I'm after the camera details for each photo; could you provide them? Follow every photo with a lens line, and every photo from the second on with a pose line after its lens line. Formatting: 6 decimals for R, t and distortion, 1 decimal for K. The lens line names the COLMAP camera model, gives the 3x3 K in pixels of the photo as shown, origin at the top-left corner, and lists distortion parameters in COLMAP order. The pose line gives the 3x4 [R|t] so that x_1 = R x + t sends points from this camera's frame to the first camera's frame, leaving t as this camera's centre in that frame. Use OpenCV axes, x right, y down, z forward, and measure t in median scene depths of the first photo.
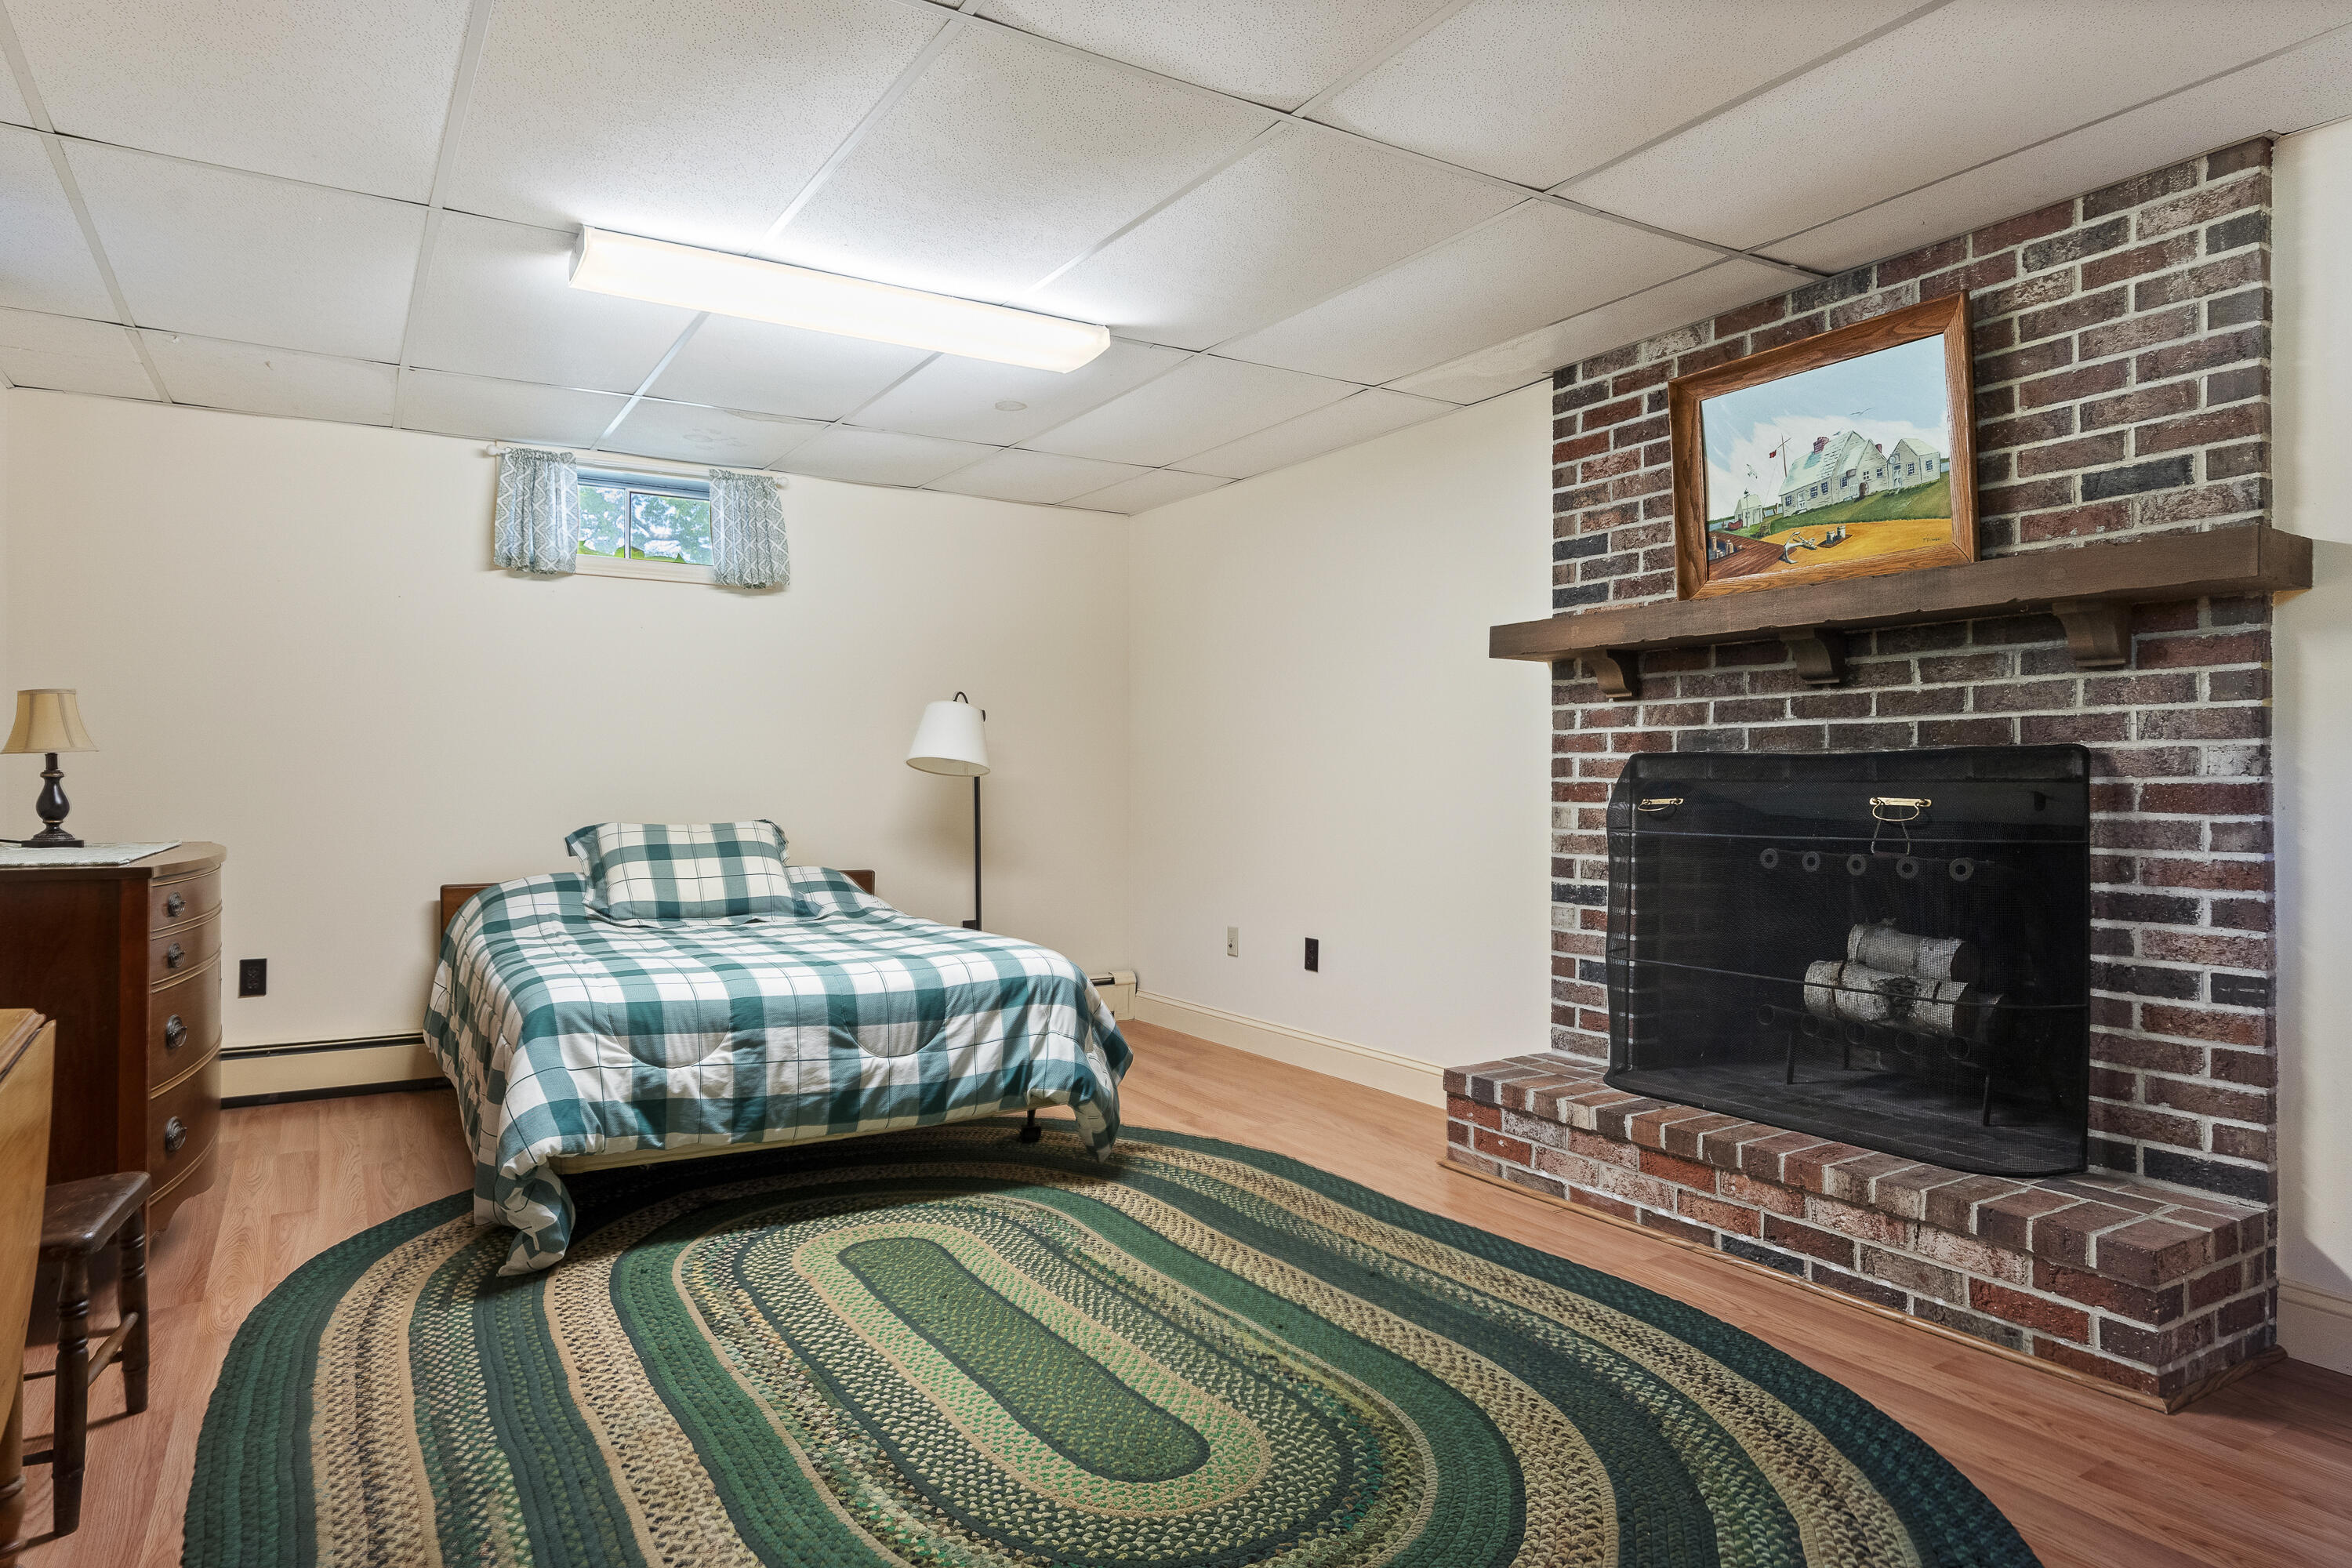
lens RADIAL K [[1379.2, 0, 1175.9], [0, 1379.2, 778.1], [0, 0, 1]] dist [-0.003815, 0.001447]
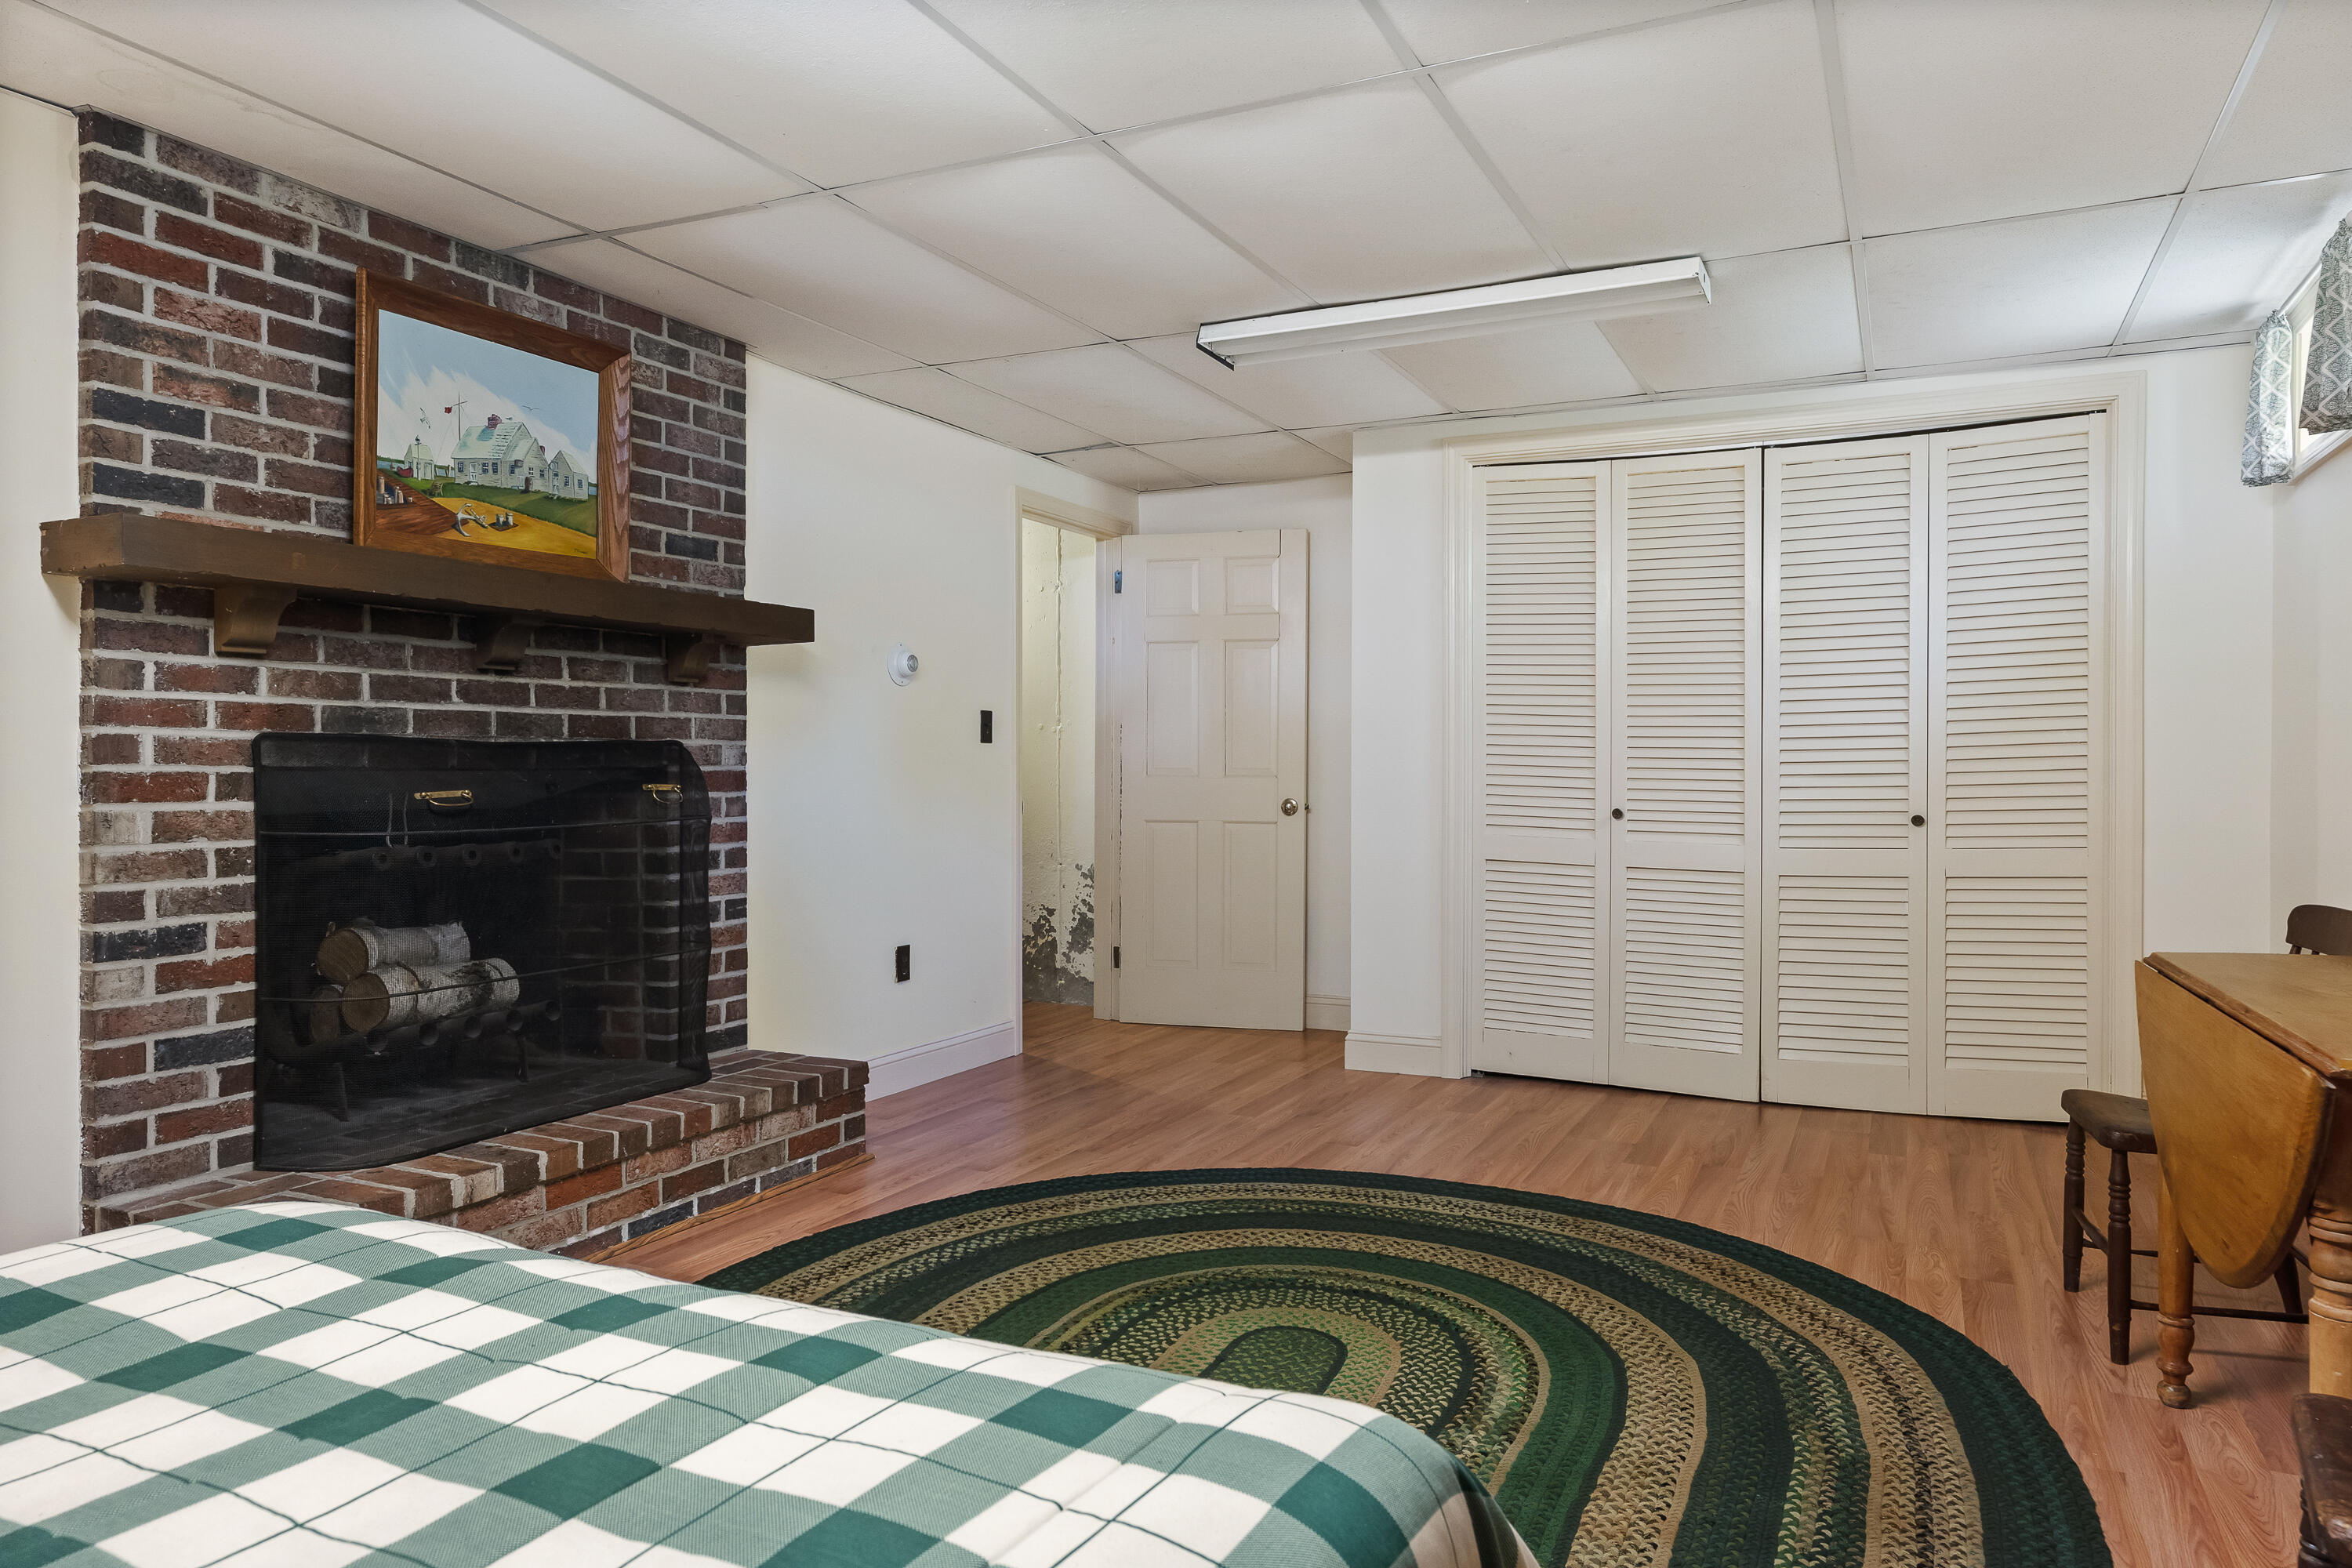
lens RADIAL K [[1530.2, 0, 1176.8], [0, 1530.2, 779.9], [0, 0, 1]] dist [-0.000486, -0.002273]
pose [[-0.536933, -0.004600, 0.843612, -0.720218], [0.001208, 0.999980, 0.006221, 0.003483], [-0.843624, 0.004359, -0.536917, 1.210029]]
